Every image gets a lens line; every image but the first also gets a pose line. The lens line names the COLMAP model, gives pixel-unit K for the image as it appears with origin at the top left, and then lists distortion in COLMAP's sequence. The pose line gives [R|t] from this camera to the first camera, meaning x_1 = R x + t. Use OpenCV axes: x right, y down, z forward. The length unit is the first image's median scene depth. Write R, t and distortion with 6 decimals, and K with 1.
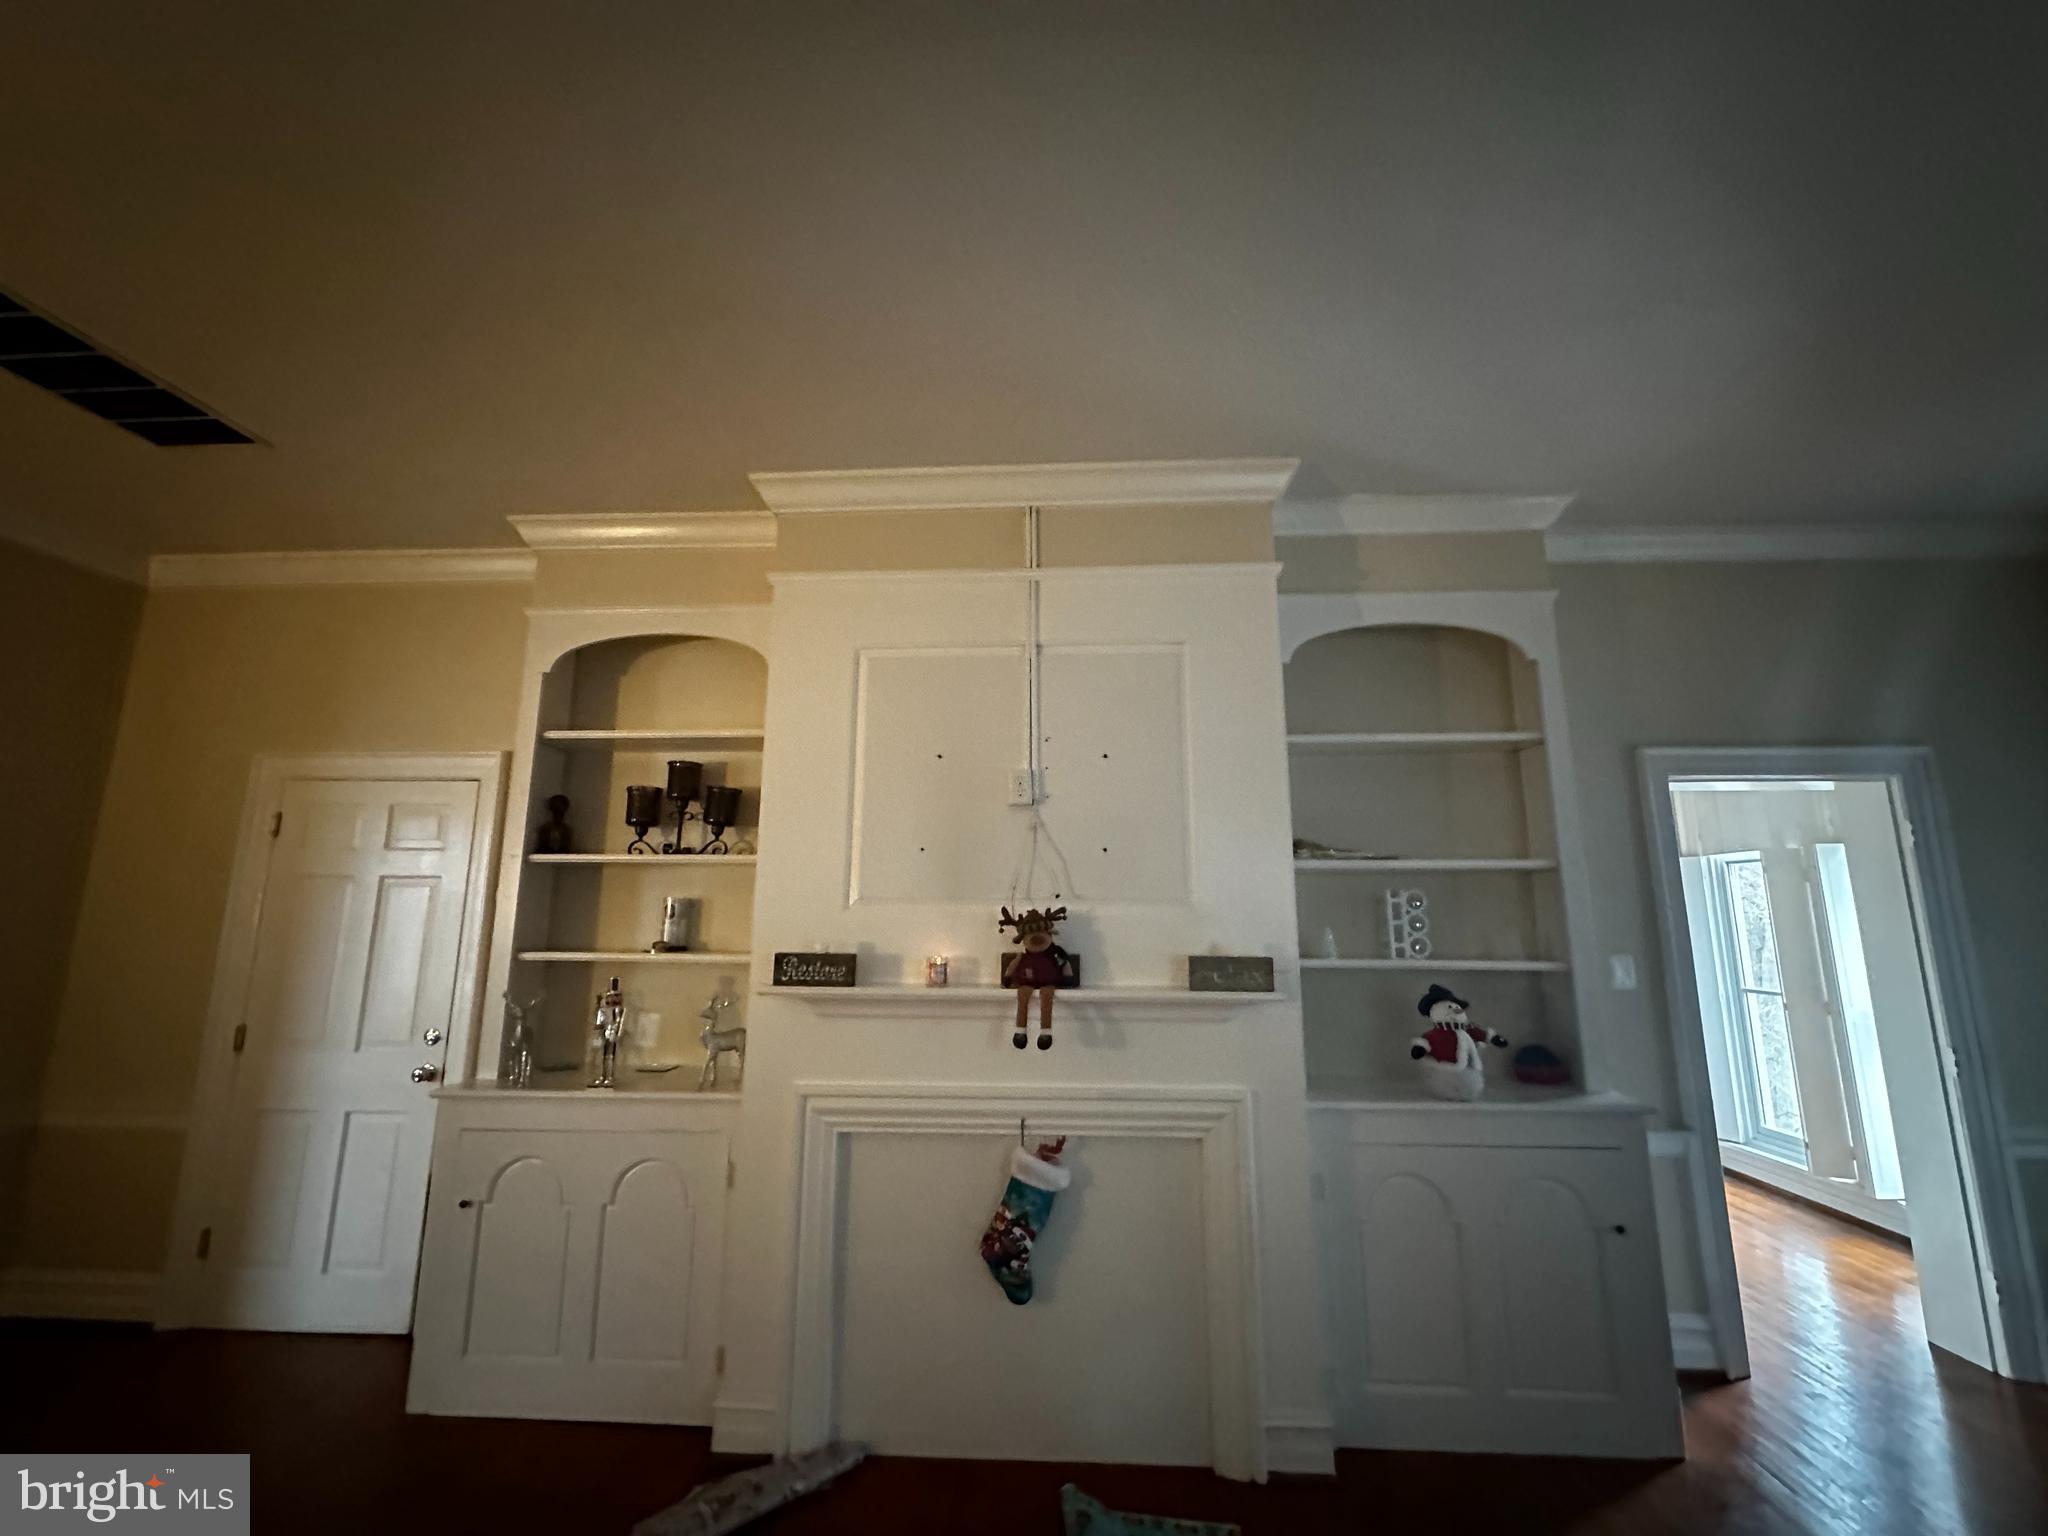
lens RADIAL K [[813.0, 0, 1026.1], [0, 813.0, 769.1], [0, 0, 1]] dist [-0.003623, -0.000199]
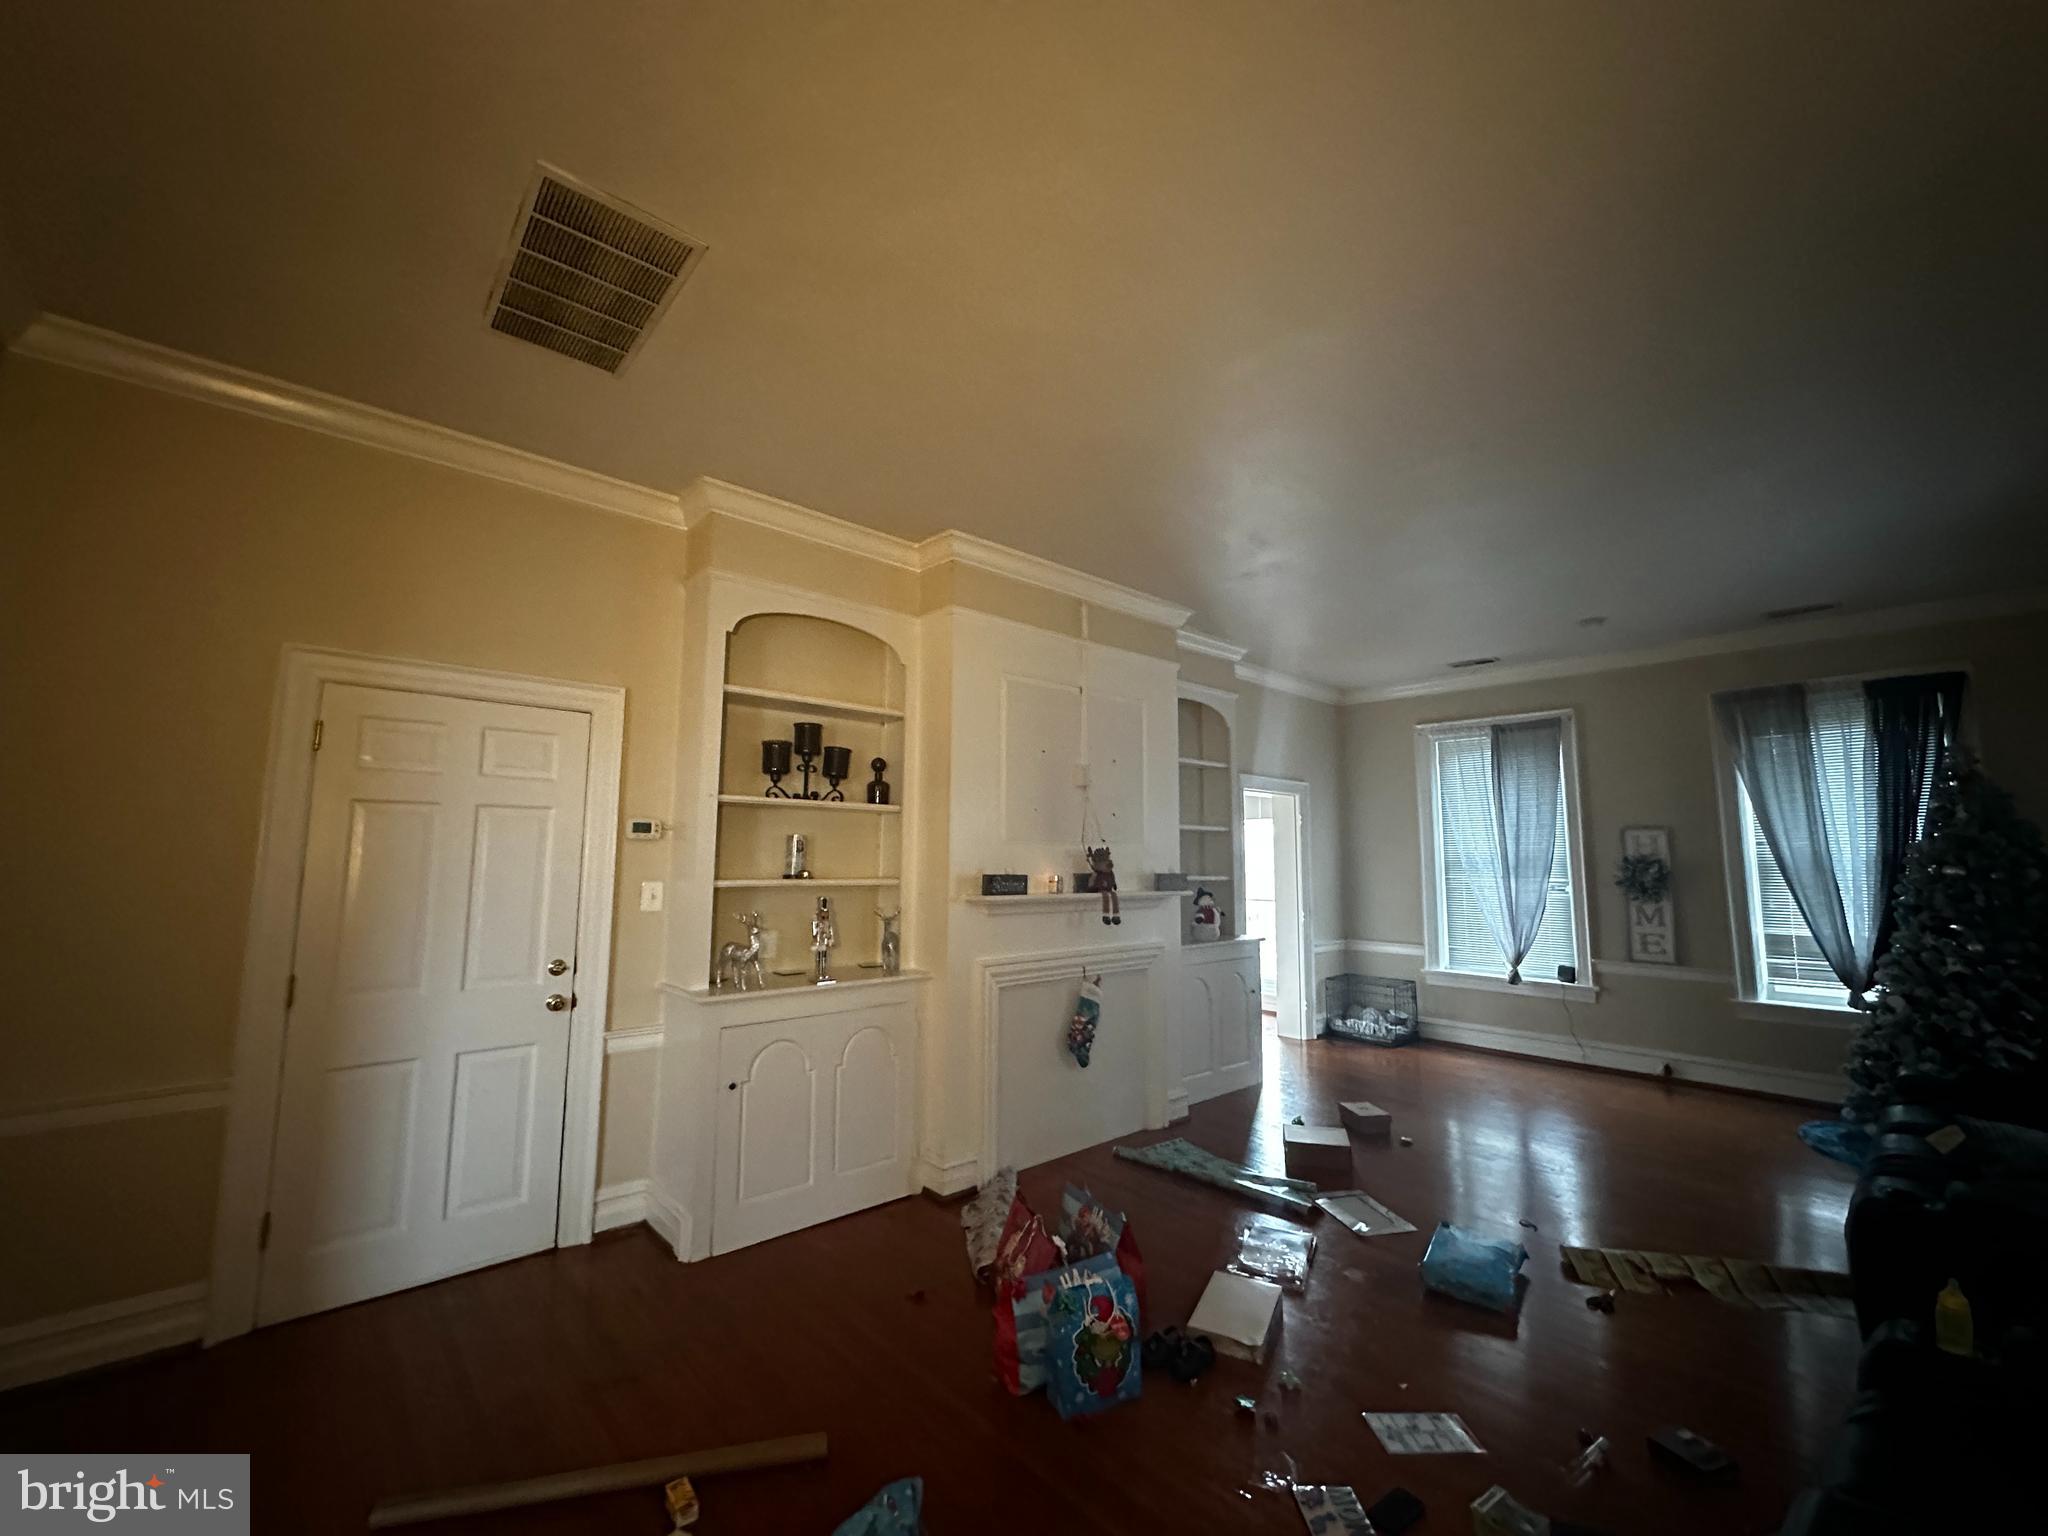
lens RADIAL K [[813.0, 0, 1022.4], [0, 813.0, 769.0], [0, 0, 1]] dist [-0.003623, -0.000199]
pose [[0.714297, 0.078660, 0.695408, -1.074151], [-0.128501, 0.991511, 0.019839, -0.006492], [-0.687944, -0.103531, 0.718341, -0.093256]]
